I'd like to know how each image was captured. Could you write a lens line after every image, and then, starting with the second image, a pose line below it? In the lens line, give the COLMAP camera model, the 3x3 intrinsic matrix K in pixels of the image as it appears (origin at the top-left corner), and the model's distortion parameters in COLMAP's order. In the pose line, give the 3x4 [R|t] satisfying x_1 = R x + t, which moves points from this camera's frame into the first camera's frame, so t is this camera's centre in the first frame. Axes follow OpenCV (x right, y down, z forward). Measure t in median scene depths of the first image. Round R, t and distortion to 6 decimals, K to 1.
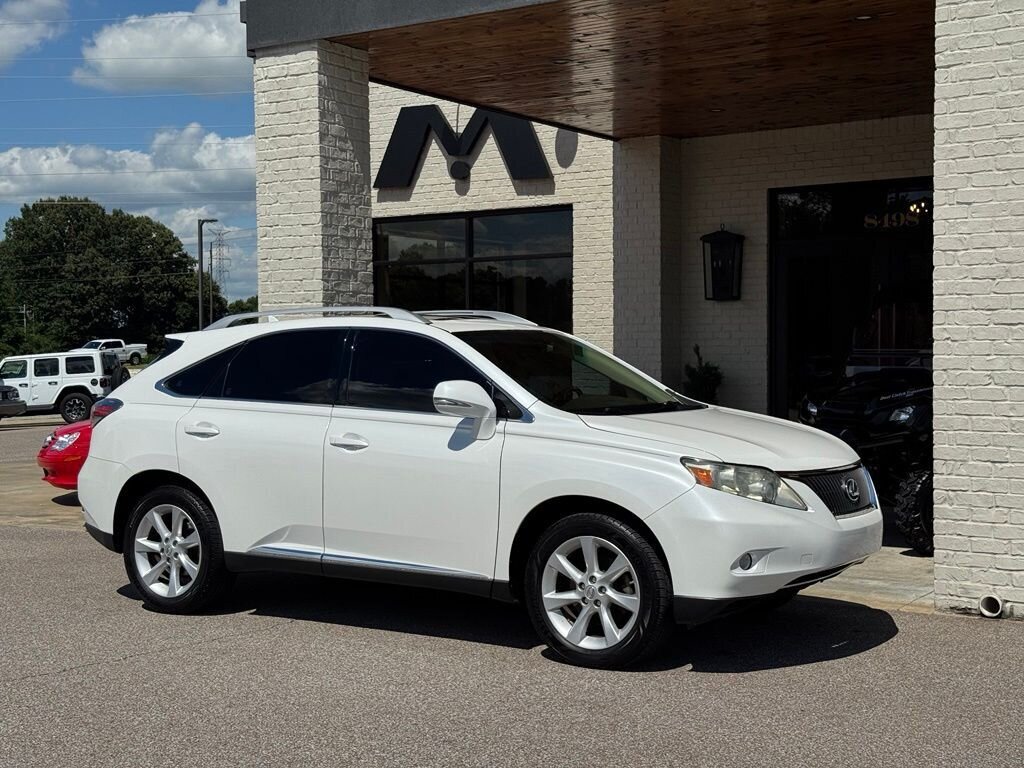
lens RADIAL K [[1412.5, 0, 512.0], [0, 1412.5, 384.0], [0, 0, 1]] dist [0.194633, -0.414919]
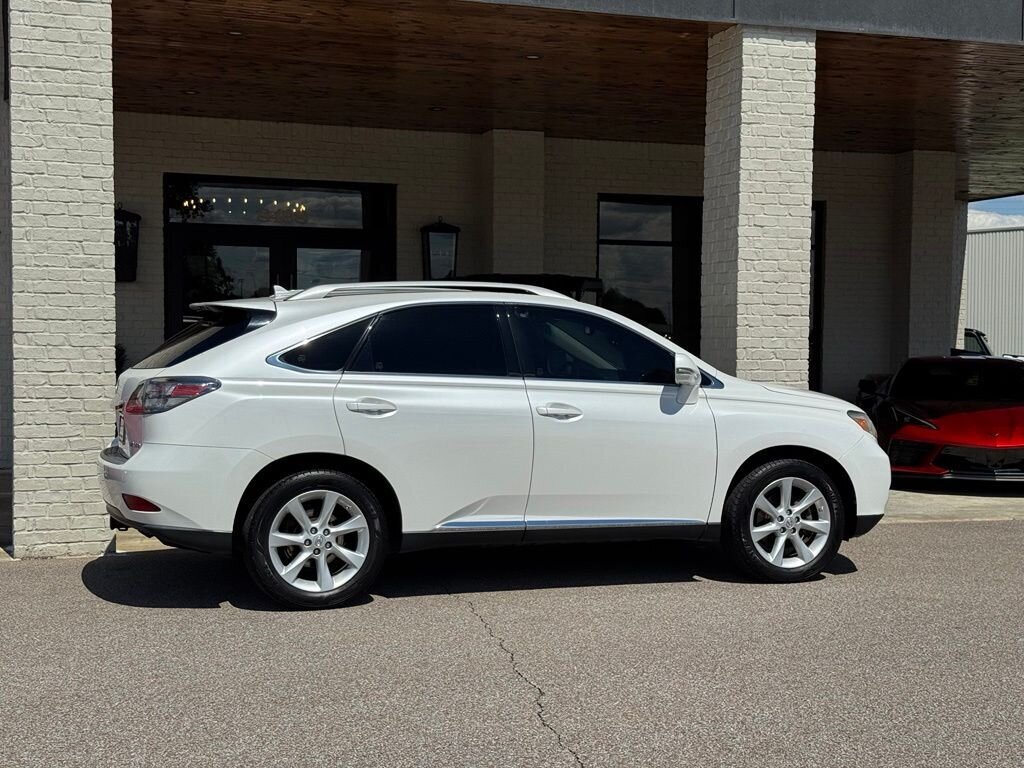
lens RADIAL K [[1412.5, 0, 512.0], [0, 1412.5, 384.0], [0, 0, 1]] dist [0.194633, -0.414919]
pose [[0.612526, -0.013787, 0.790330, -0.661141], [0.009642, 0.999904, 0.009971, 0.006465], [-0.790392, 0.001513, 0.612600, 0.261615]]
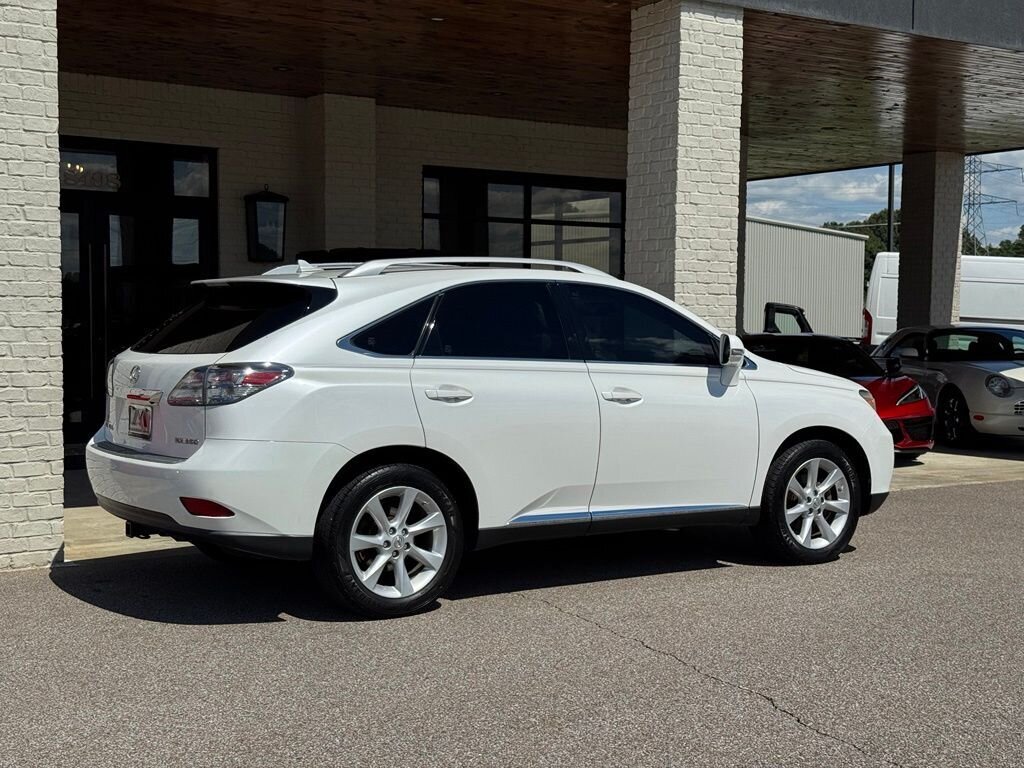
lens RADIAL K [[1413.5, 0, 514.4], [0, 1413.5, 387.4], [0, 0, 1]] dist [0.203406, -0.462618]
pose [[0.390313, -0.036286, 0.919967, -0.728430], [0.014256, 0.999341, 0.033369, 0.000177], [-0.920572, 0.000090, 0.390573, 0.463416]]
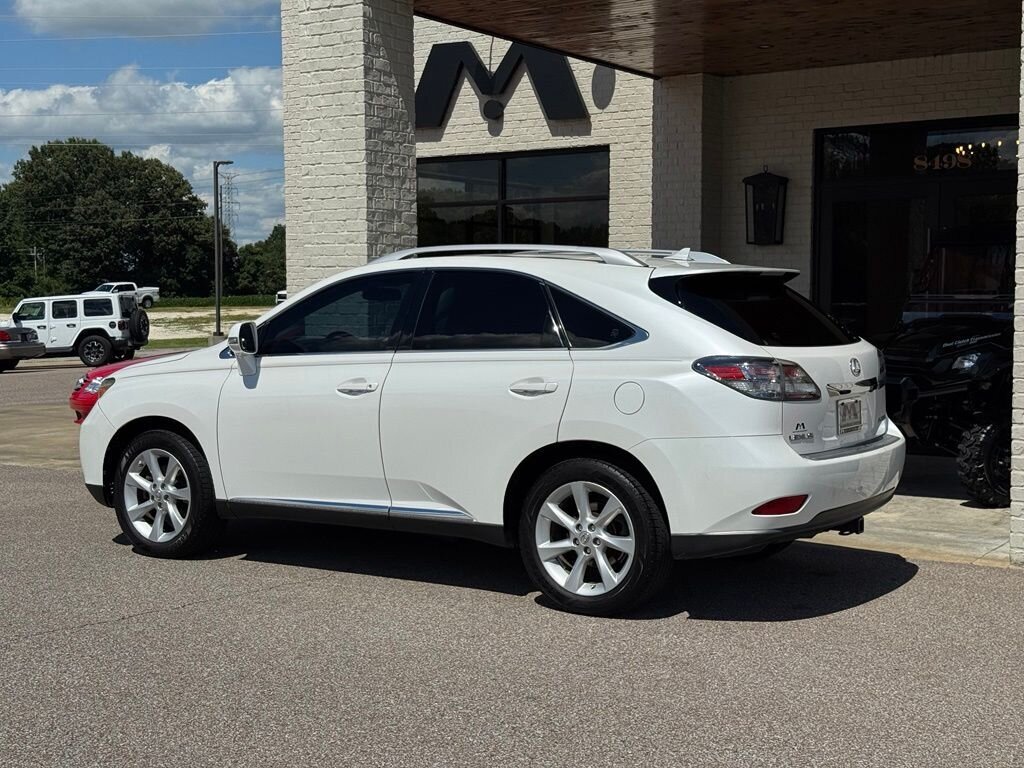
lens RADIAL K [[1410.9, 0, 508.0], [0, 1410.9, 386.1], [0, 0, 1]] dist [0.210448, -0.448616]
pose [[0.999942, 0.006801, -0.008372, -0.027155], [-0.006467, 0.999205, 0.039334, 0.001334], [0.008633, -0.039277, 0.999191, 0.024674]]
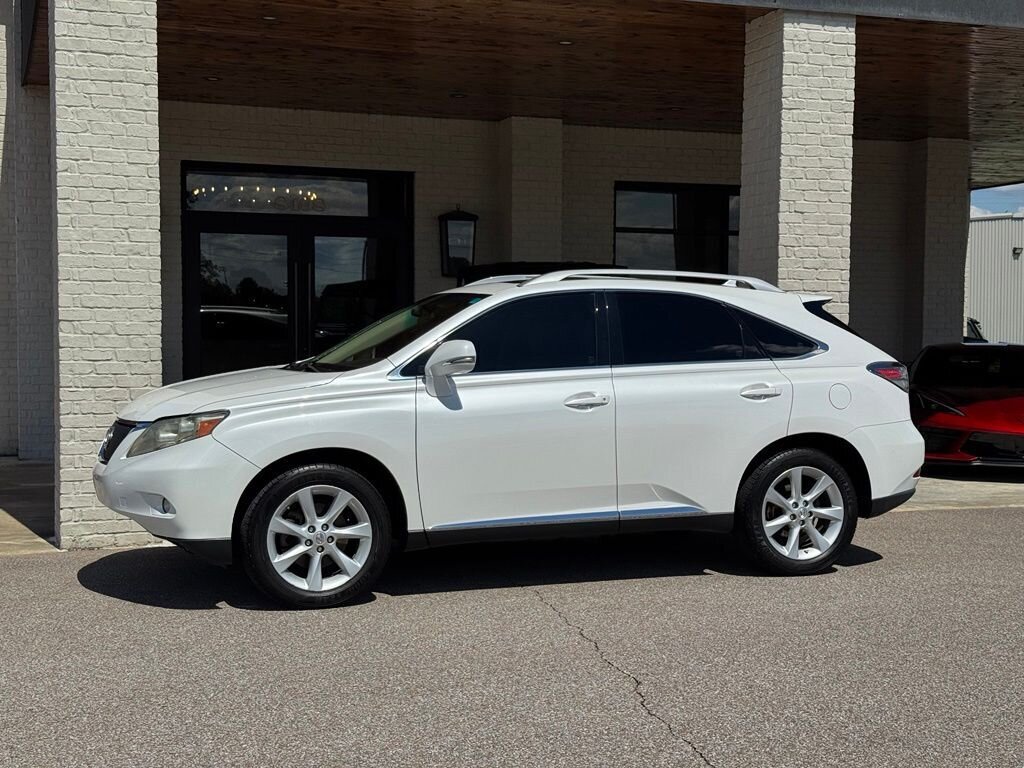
lens RADIAL K [[1410.6, 0, 518.0], [0, 1410.6, 382.3], [0, 0, 1]] dist [0.195817, -0.414723]
pose [[0.596724, -0.020557, 0.802183, -0.681533], [0.012781, 0.999788, 0.016114, 0.007425], [-0.802345, 0.000638, 0.596861, 0.300292]]
